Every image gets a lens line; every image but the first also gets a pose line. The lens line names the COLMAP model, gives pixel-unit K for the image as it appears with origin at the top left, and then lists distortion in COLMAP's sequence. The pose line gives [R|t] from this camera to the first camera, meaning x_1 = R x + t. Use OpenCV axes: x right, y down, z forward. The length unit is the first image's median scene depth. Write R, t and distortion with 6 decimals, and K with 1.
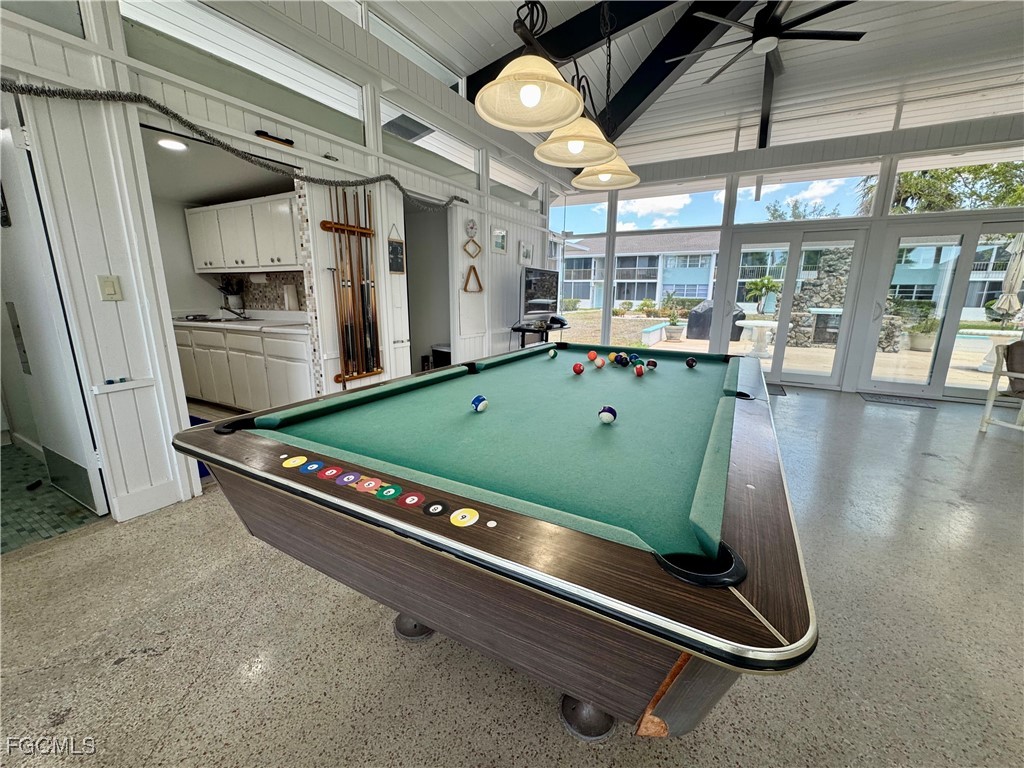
lens RADIAL K [[410.3, 0, 512.0], [0, 410.3, 384.0], [0, 0, 1]] dist [0.000744, 0.000150]
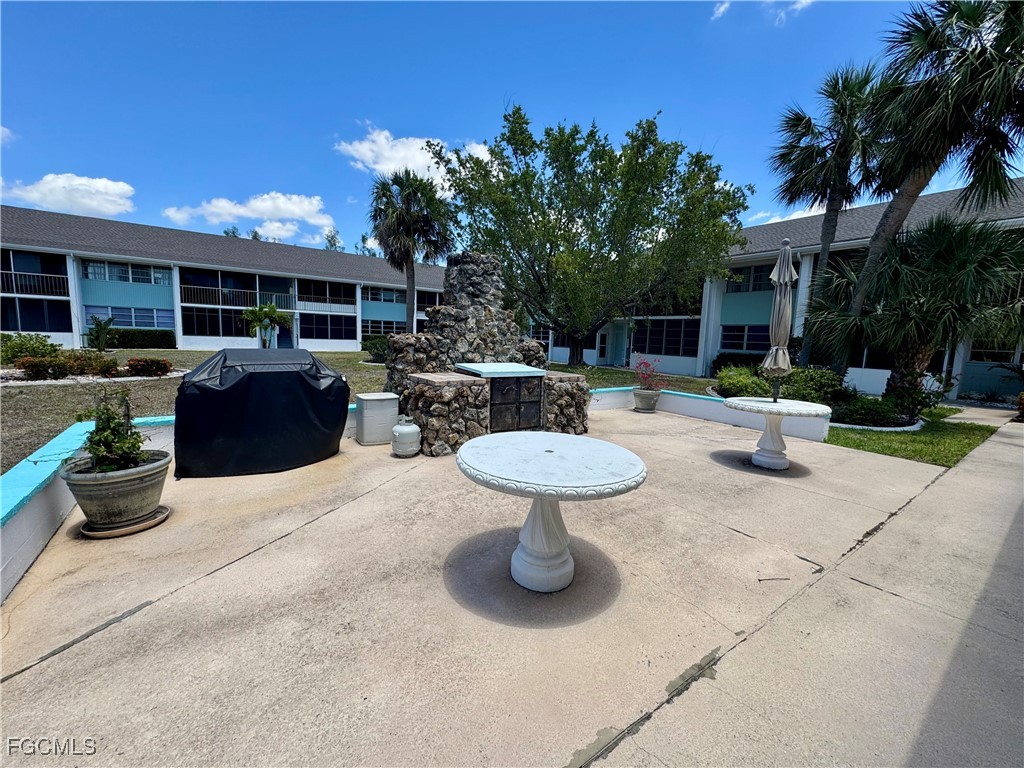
lens RADIAL K [[410.3, 0, 512.0], [0, 410.3, 384.0], [0, 0, 1]] dist [0.000744, 0.000150]
pose [[0.424418, -0.101492, 0.899760, 0.422397], [0.165632, 0.985634, 0.033049, -0.235771], [-0.890188, 0.135003, 0.435131, 1.029252]]
